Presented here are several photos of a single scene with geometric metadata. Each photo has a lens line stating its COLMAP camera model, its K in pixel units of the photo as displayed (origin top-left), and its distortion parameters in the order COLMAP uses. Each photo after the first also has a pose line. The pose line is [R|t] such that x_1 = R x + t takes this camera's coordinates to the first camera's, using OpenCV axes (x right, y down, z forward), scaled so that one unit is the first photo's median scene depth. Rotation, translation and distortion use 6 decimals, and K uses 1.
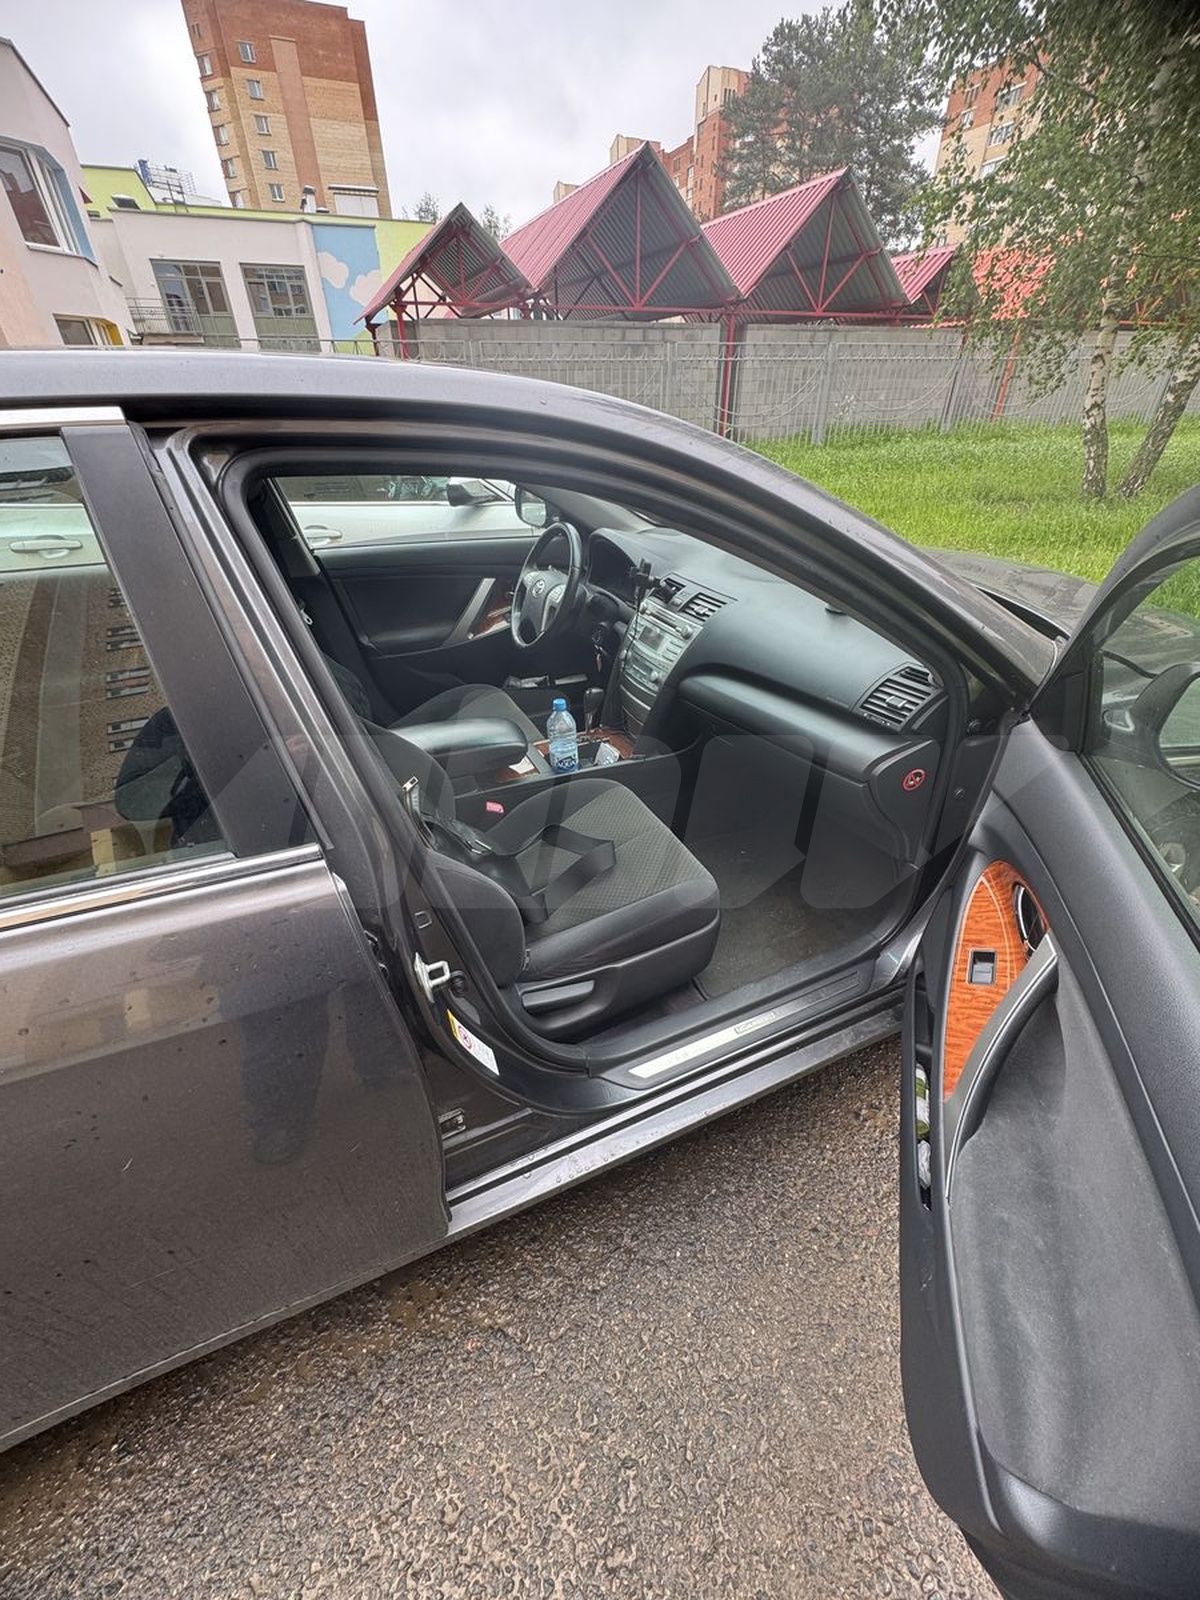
lens RADIAL K [[634.4, 0, 601.3], [0, 634.4, 800.8], [0, 0, 1]] dist [-0.003078, 0.000697]
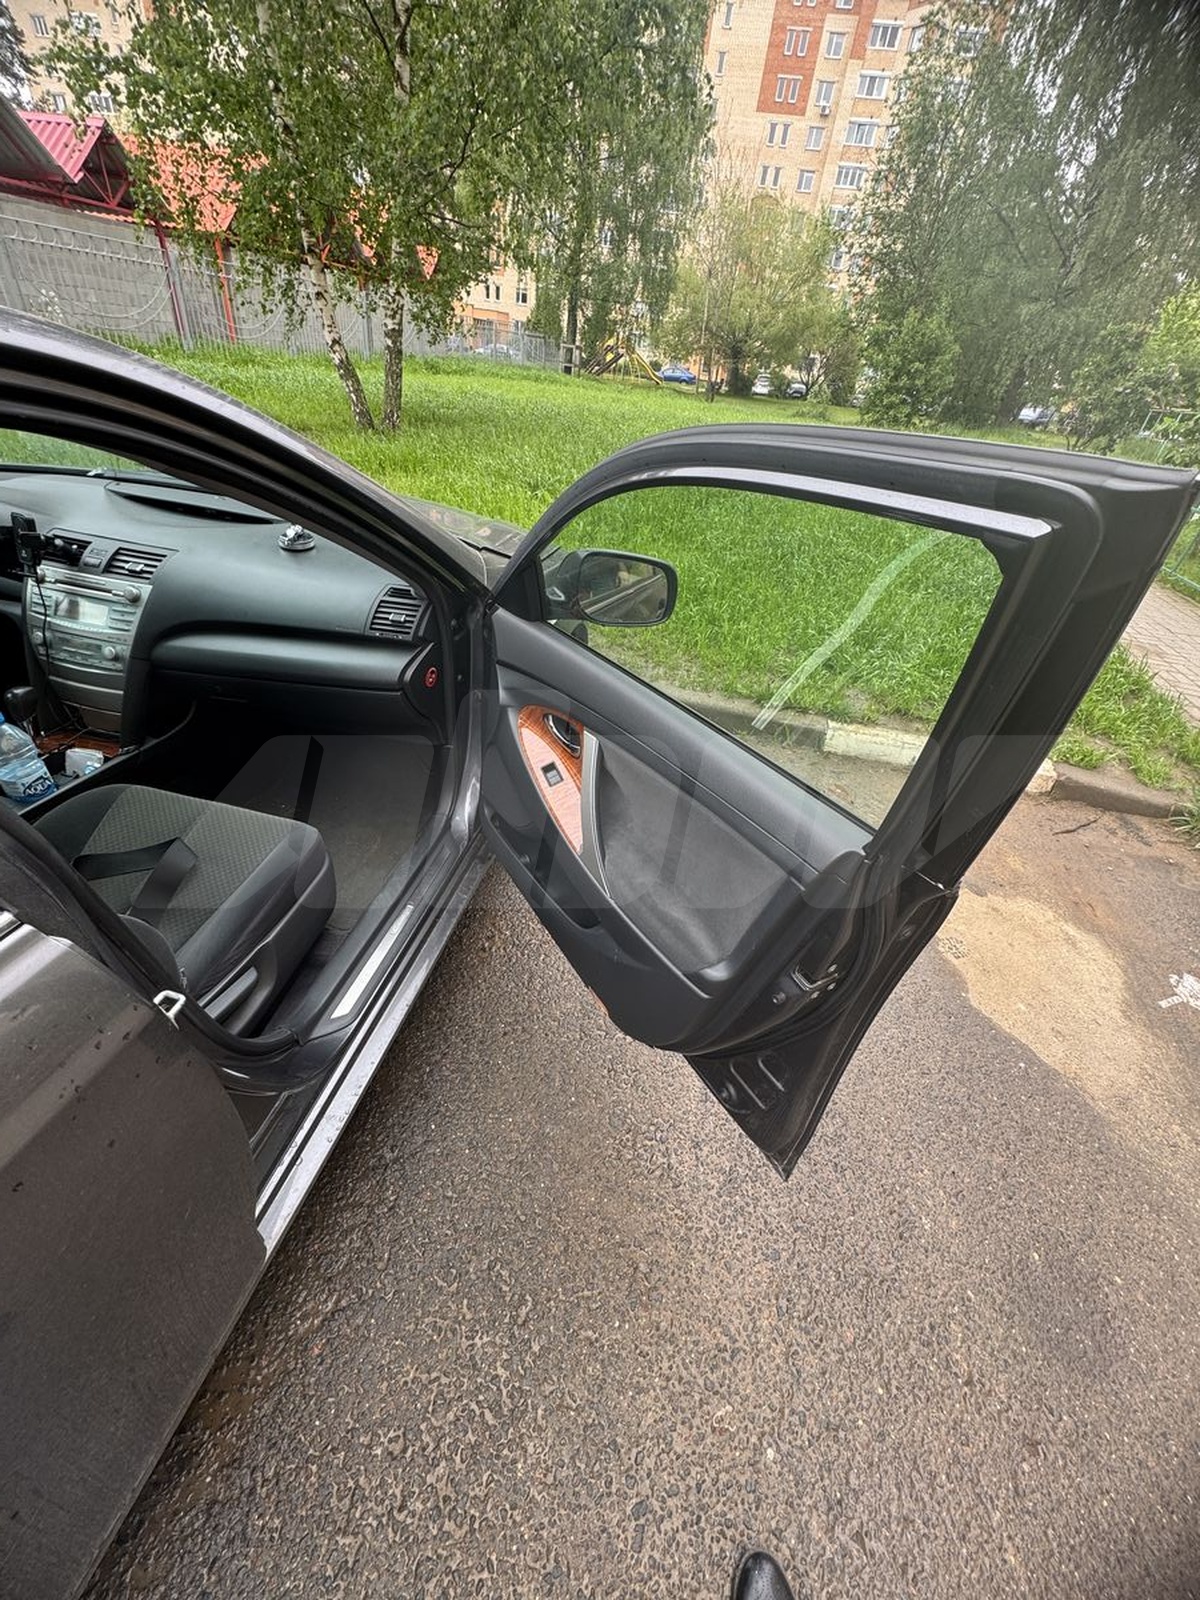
lens RADIAL K [[630.8, 0, 599.8], [0, 630.8, 802.4], [0, 0, 1]] dist [-0.001402, 0.000328]
pose [[0.585455, -0.401047, 0.704559, -0.026912], [0.332668, 0.911375, 0.242338, 0.000058], [-0.739307, 0.092506, 0.666985, -0.004350]]
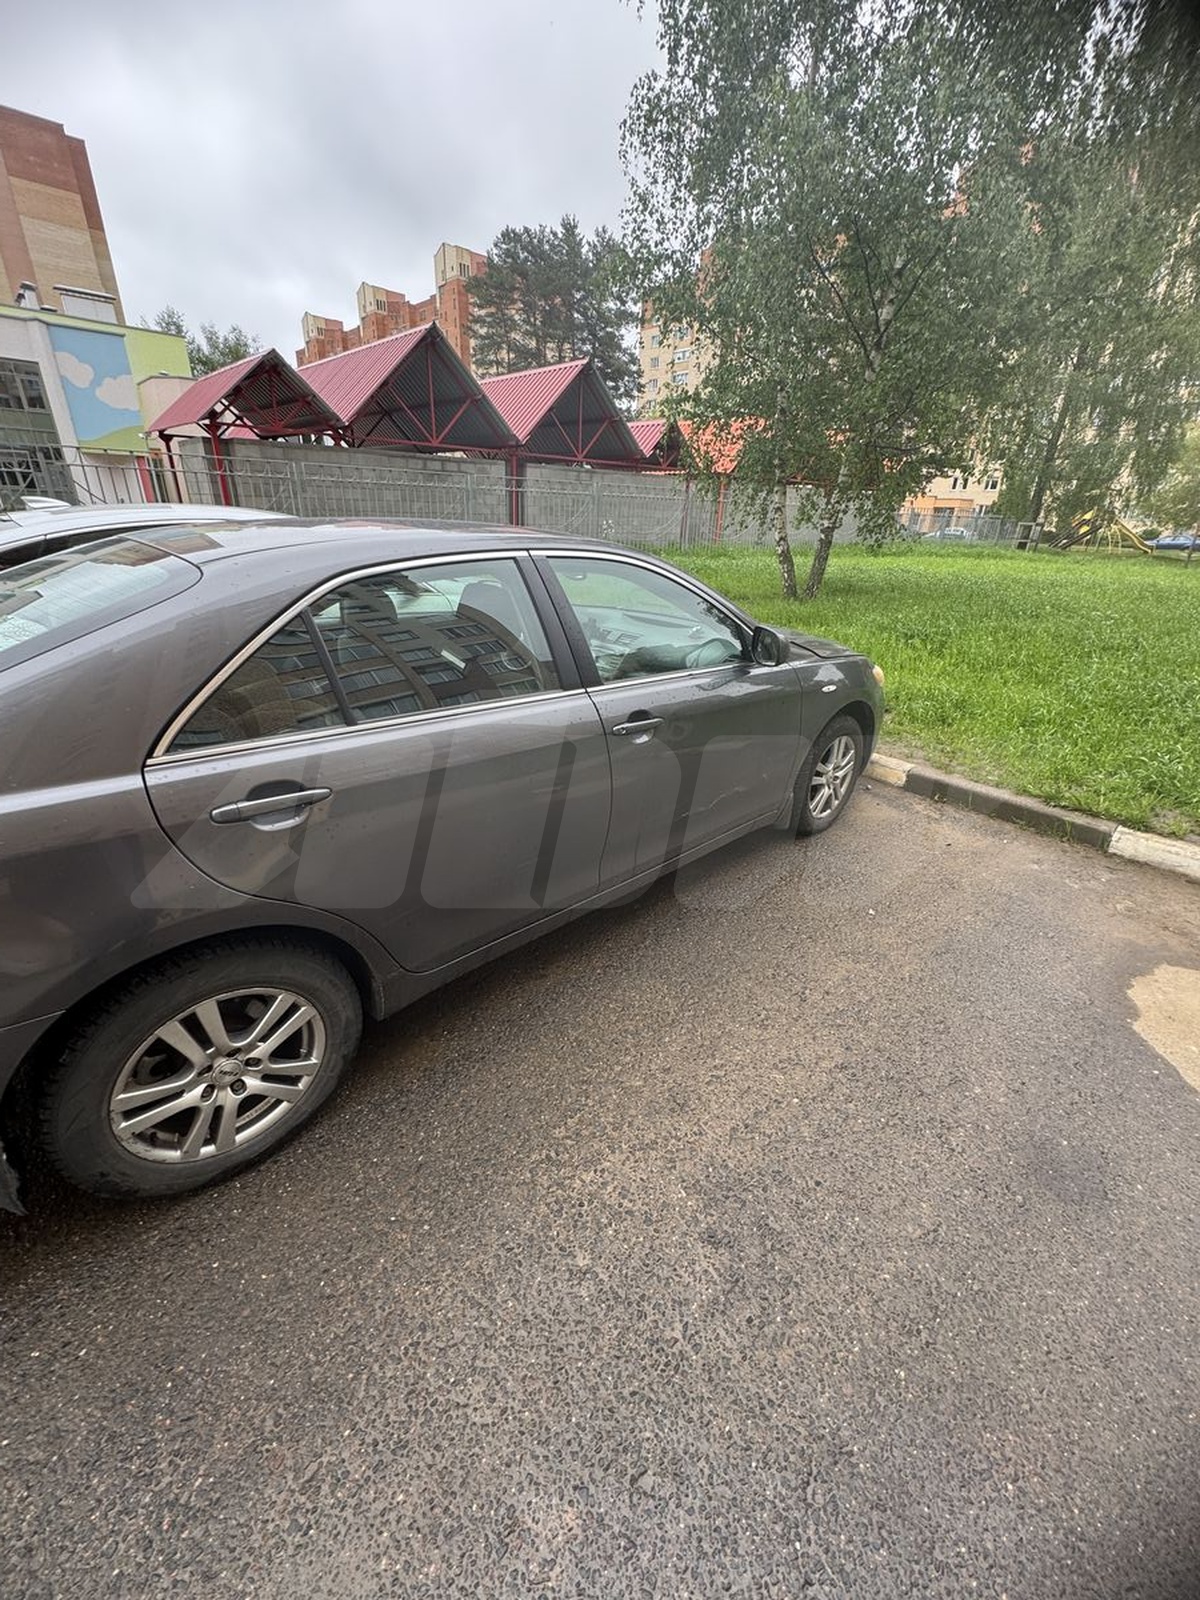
lens RADIAL K [[636.8, 0, 600.0], [0, 636.8, 800.0], [0, 0, 1]] dist [0.001963, -0.000059]
pose [[0.946087, -0.090588, 0.310988, -0.075442], [0.133867, 0.983618, -0.120730, 0.053938], [-0.294957, 0.155852, 0.942715, -0.099255]]
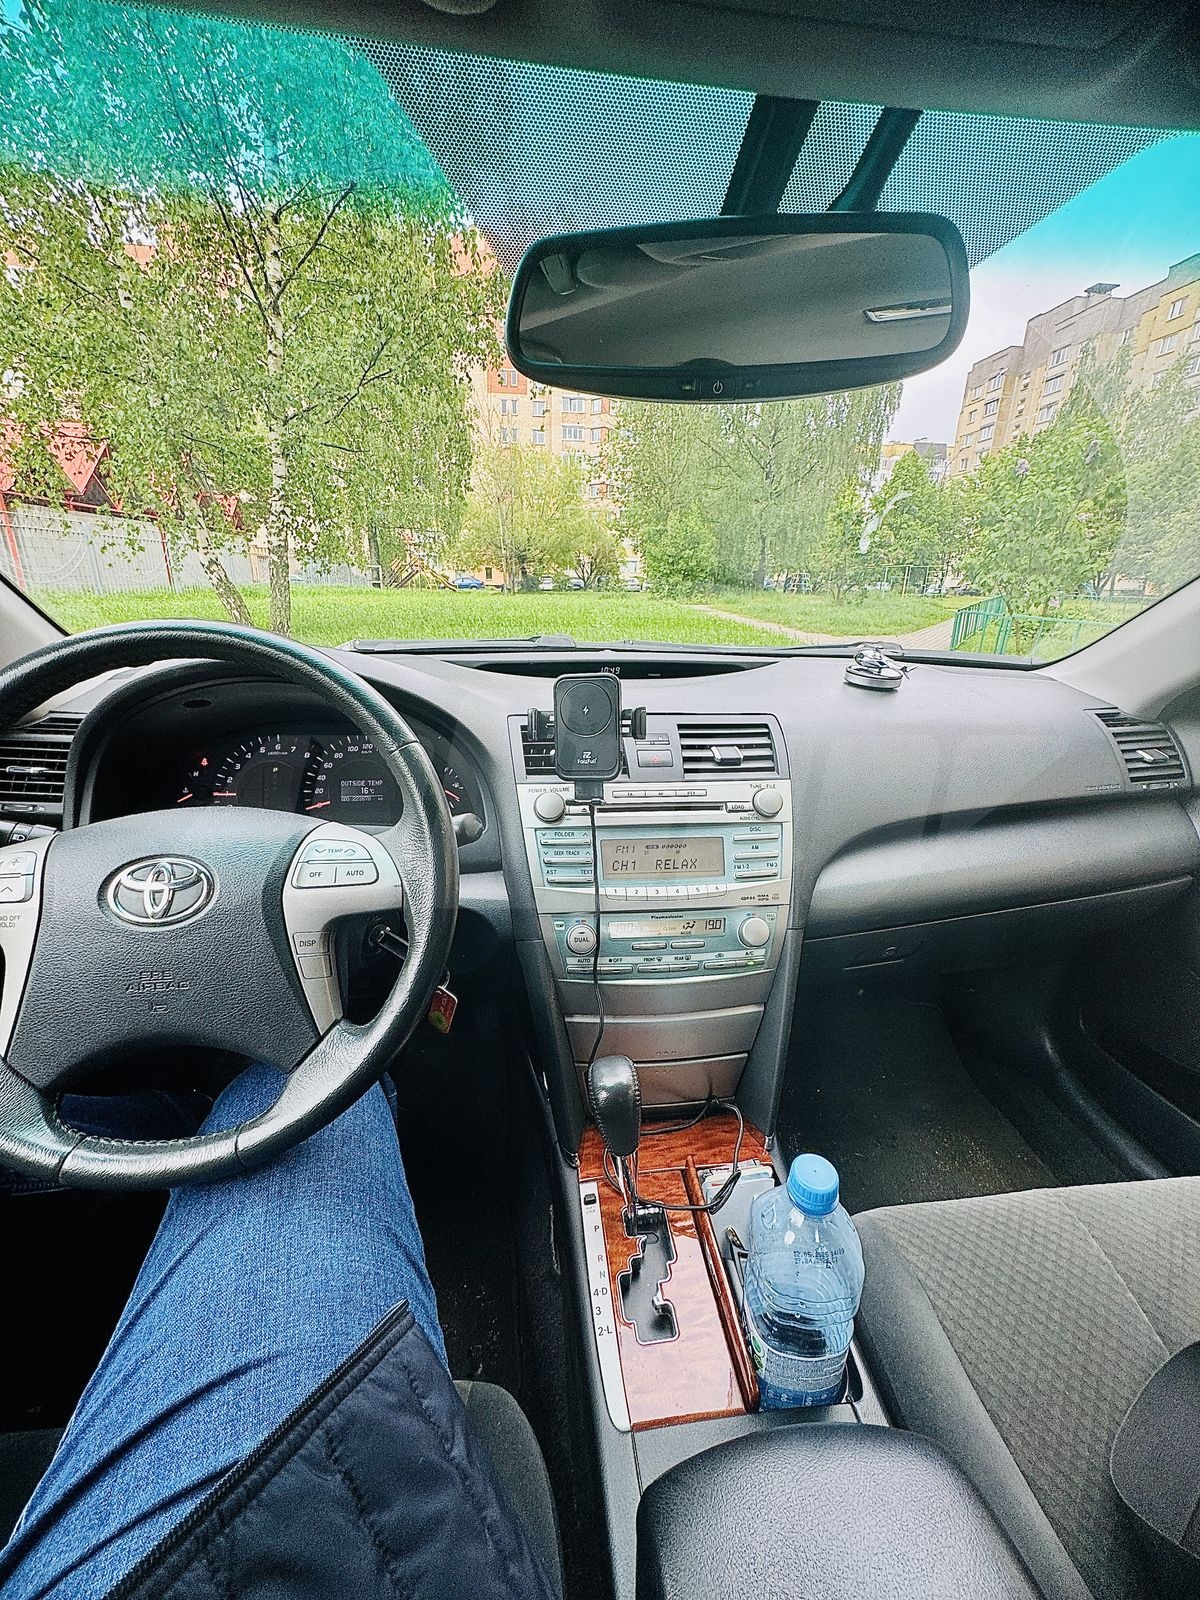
lens RADIAL K [[635.9, 0, 600.0], [0, 635.9, 800.0], [0, 0, 1]] dist [-0.003064, -0.000424]
pose [[0.304334, -0.287639, 0.908100, -0.038193], [0.491492, 0.864038, 0.108967, -0.047497], [-0.815976, 0.413161, 0.404328, 0.116180]]
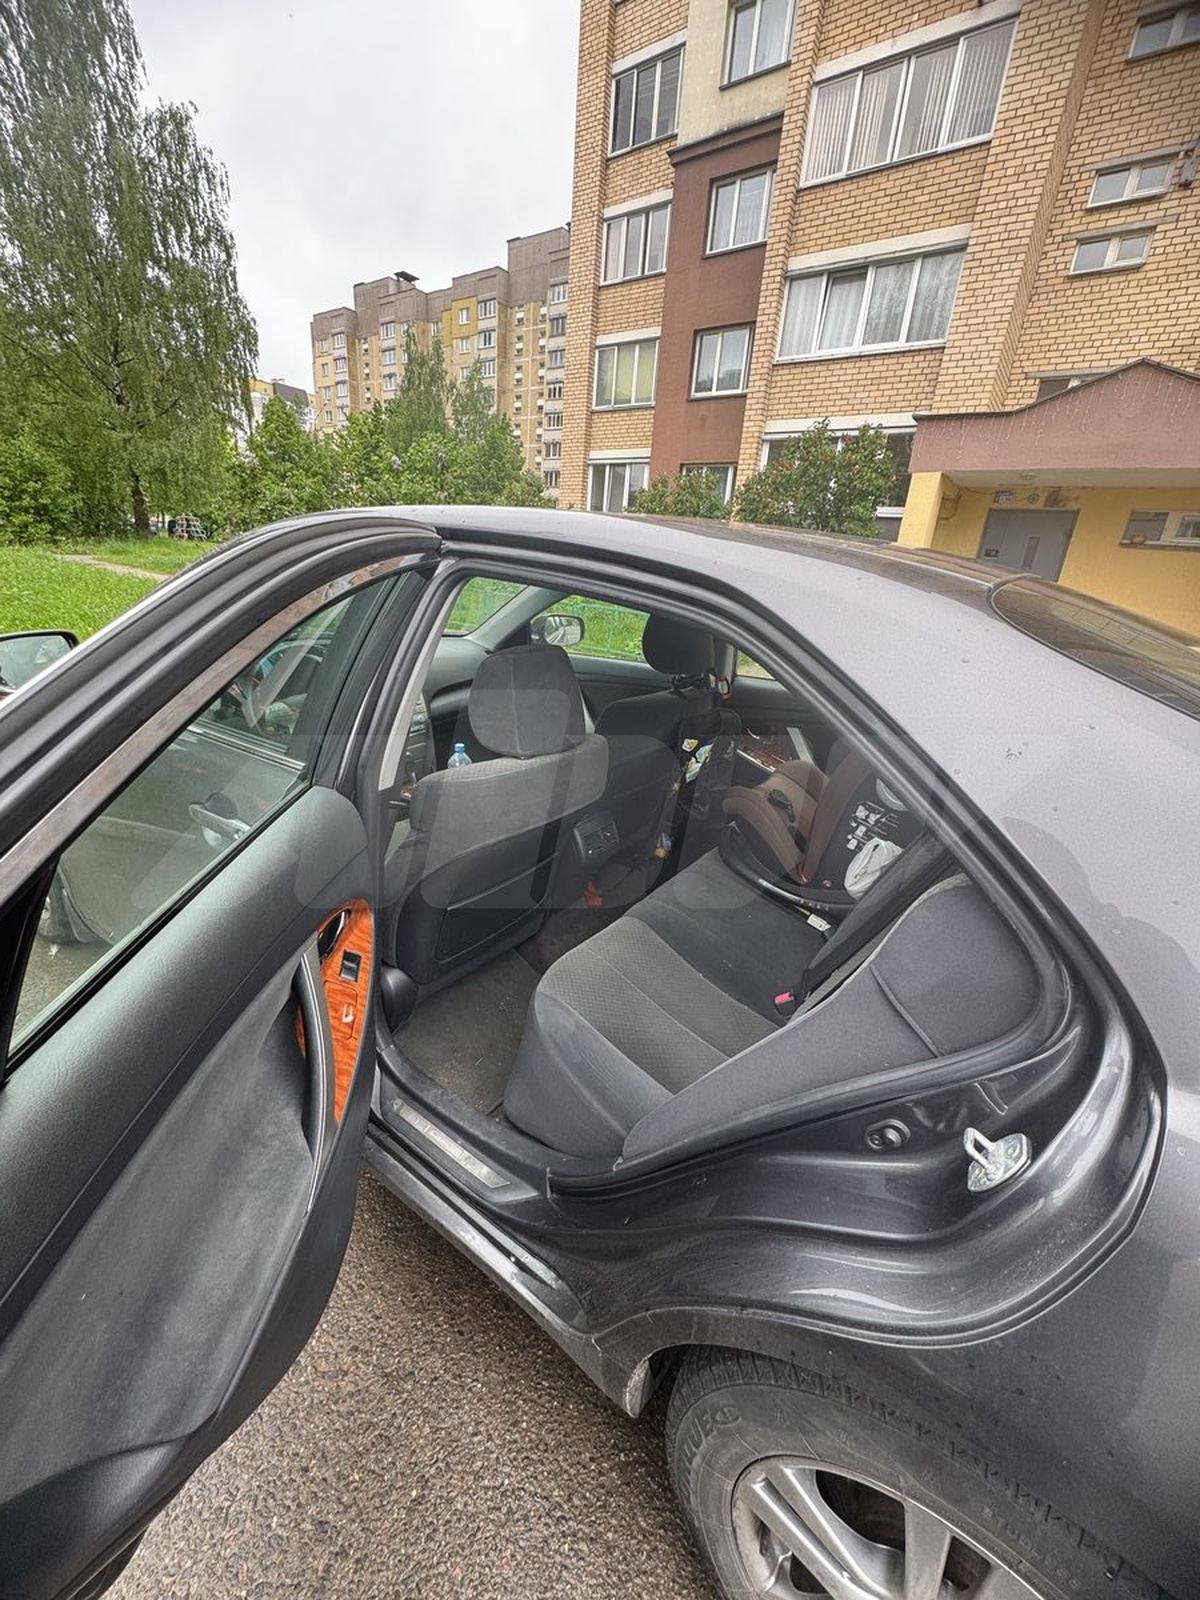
lens RADIAL K [[635.8, 0, 600.0], [0, 635.8, 798.7], [0, 0, 1]] dist [0.000817, -0.000186]
pose [[-0.505634, -0.322695, 0.800126, -0.173583], [0.415176, 0.721959, 0.553538, -0.090968], [-0.756282, 0.612081, -0.231071, 0.149259]]
